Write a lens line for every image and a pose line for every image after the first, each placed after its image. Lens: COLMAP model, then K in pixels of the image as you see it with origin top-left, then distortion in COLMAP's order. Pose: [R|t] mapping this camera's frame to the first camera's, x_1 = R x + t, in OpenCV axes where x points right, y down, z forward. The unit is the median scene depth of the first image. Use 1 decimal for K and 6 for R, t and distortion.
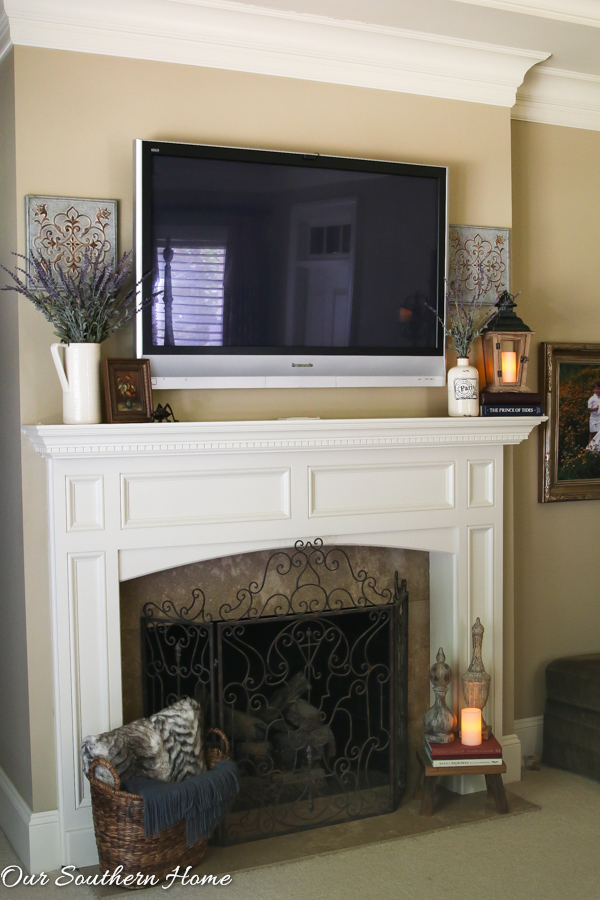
lens RADIAL K [[1189.6, 0, 300.0], [0, 1189.6, 450.0], [0, 0, 1]] dist [-0.136287, 0.077154]
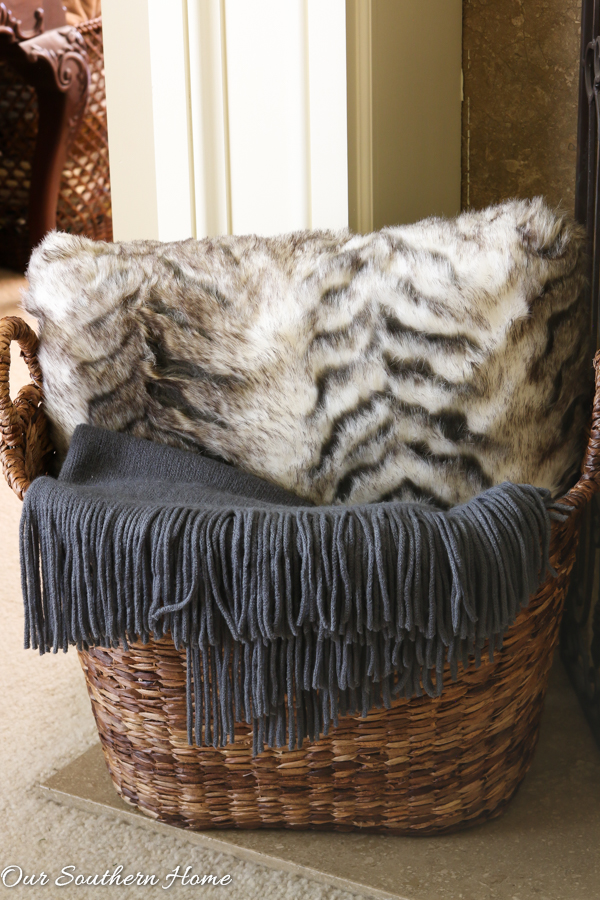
lens RADIAL K [[2423.9, 0, 300.0], [0, 2423.9, 450.0], [0, 0, 1]] dist [0.019427, 0.053220]
pose [[0.513819, 0.316506, -0.797379, 0.276495], [-0.019617, 0.933548, 0.357914, 0.076670], [0.857674, -0.168261, 0.485884, 0.672400]]
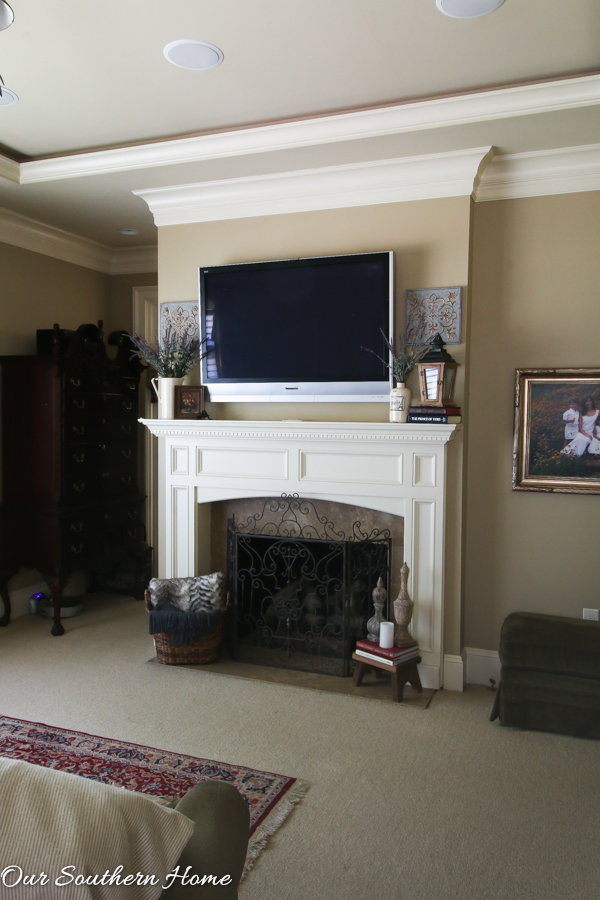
lens RADIAL K [[732.6, 0, 300.0], [0, 732.6, 450.0], [0, 0, 1]] dist [0.002052, -0.000517]
pose [[0.650043, 0.058177, -0.757668, 0.785237], [-0.045417, 0.998257, 0.037685, -0.024229], [0.758539, 0.009914, 0.651552, 0.338880]]
